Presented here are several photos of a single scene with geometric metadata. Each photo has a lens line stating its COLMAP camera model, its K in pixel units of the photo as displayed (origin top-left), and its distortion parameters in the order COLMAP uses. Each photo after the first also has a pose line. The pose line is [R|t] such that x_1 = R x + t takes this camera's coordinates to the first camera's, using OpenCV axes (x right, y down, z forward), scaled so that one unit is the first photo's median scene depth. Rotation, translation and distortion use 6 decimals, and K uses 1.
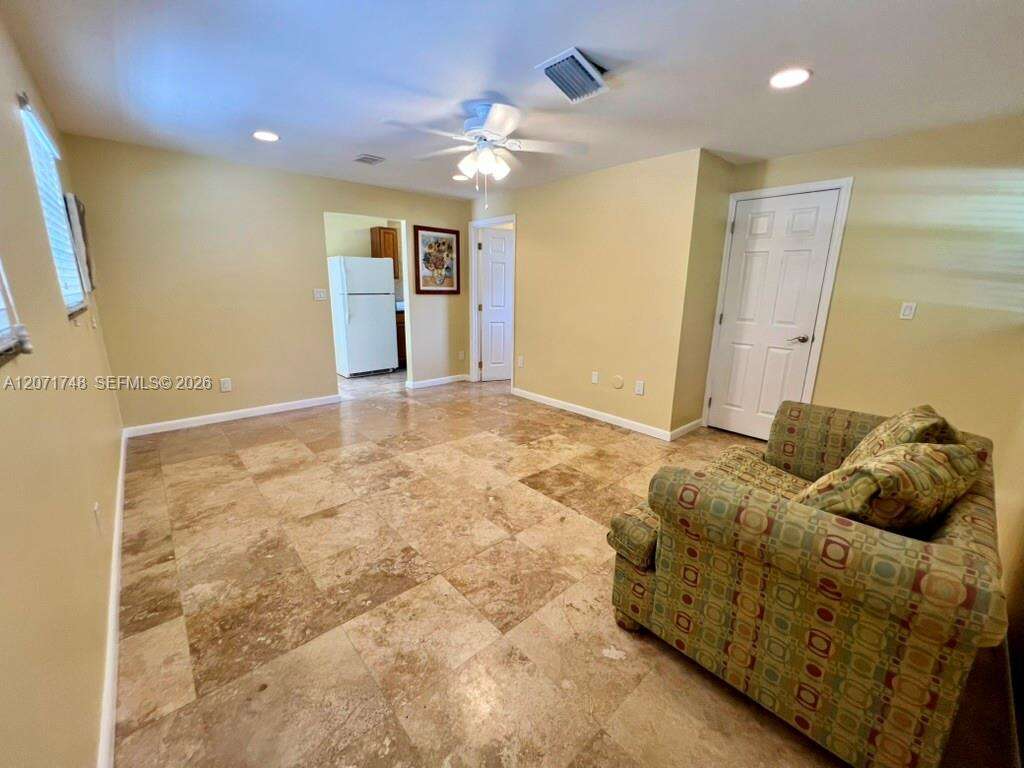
lens RADIAL K [[413.0, 0, 511.9], [0, 413.0, 383.2], [0, 0, 1]] dist [-0.002863, 0.001019]
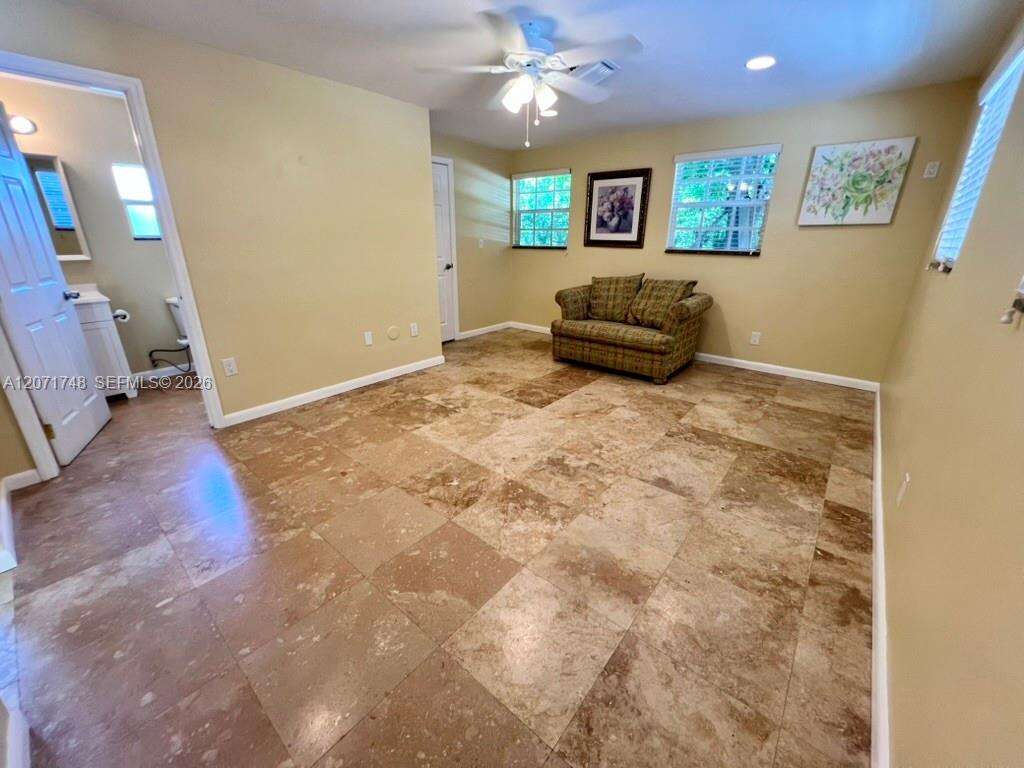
lens RADIAL K [[405.8, 0, 509.4], [0, 405.8, 385.4], [0, 0, 1]] dist [-0.000743, -0.000615]
pose [[-0.138920, -0.357835, 0.923393, -1.021374], [0.224642, 0.896741, 0.381303, -0.280184], [-0.964488, 0.260403, -0.044191, 1.148056]]
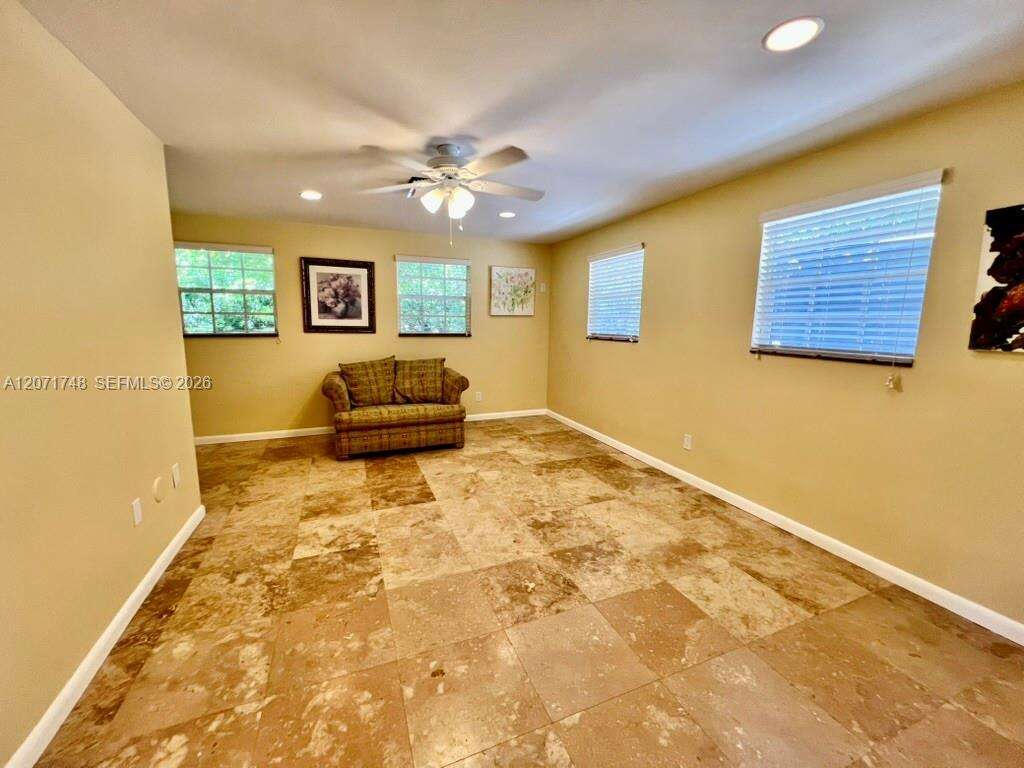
lens RADIAL K [[413.0, 0, 510.9], [0, 413.0, 381.7], [0, 0, 1]] dist [-0.002863, 0.001019]
pose [[-0.941553, -0.076695, 0.328017, -0.511042], [0.052347, 0.928597, 0.367380, -0.448156], [-0.332771, 0.363079, -0.870309, 1.806018]]
